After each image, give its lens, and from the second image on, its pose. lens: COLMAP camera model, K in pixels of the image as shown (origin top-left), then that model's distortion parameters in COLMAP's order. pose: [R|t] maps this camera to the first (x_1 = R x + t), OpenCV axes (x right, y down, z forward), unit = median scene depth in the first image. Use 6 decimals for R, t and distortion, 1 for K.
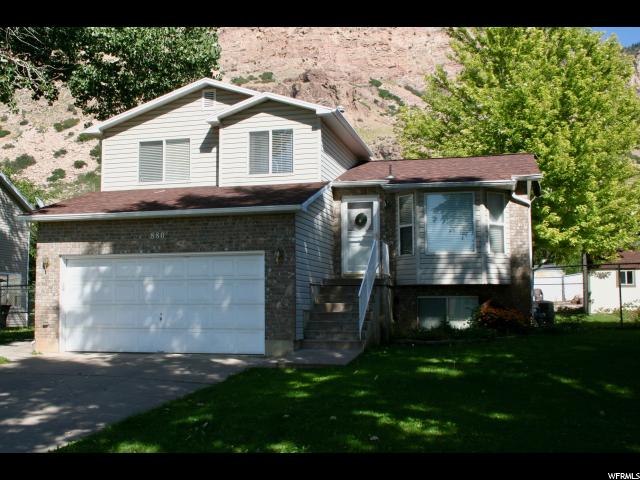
lens RADIAL K [[810.7, 0, 320.0], [0, 810.7, 240.0], [0, 0, 1]] dist [-0.073530, -0.039488]
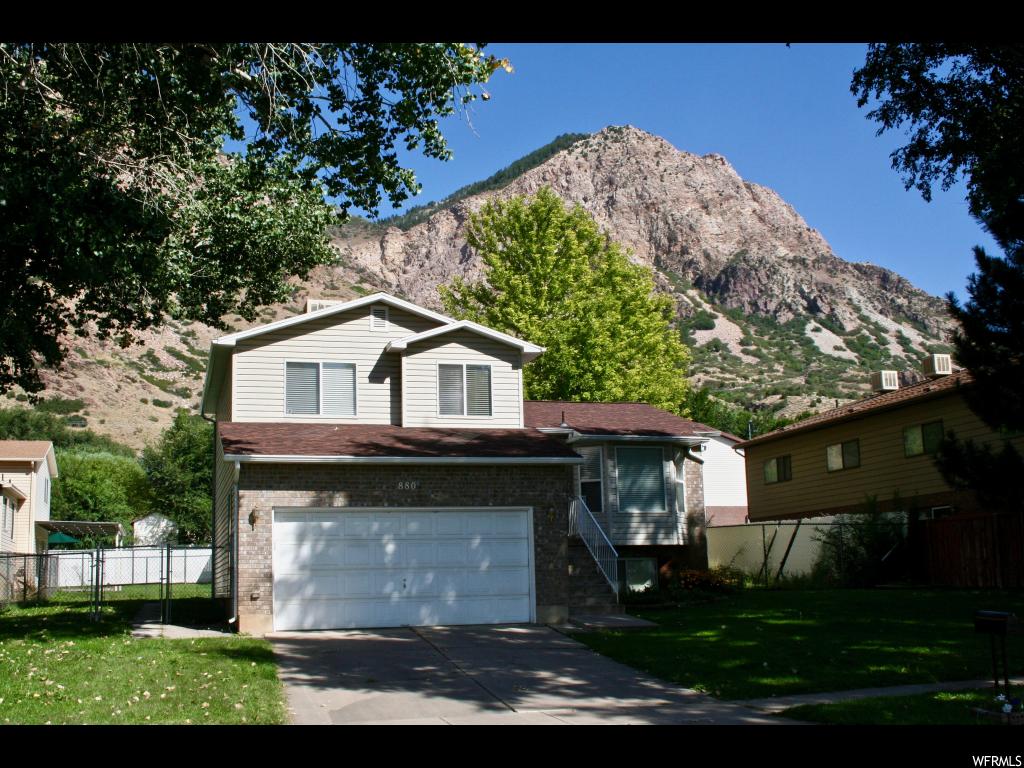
lens RADIAL K [[1297.2, 0, 512.0], [0, 1297.2, 384.0], [0, 0, 1]] dist [-0.073530, -0.039488]
pose [[0.833419, 0.068533, 0.548375, -0.827164], [-0.025791, 0.996023, -0.085280, 0.001102], [-0.552039, 0.056931, 0.831873, -0.183766]]
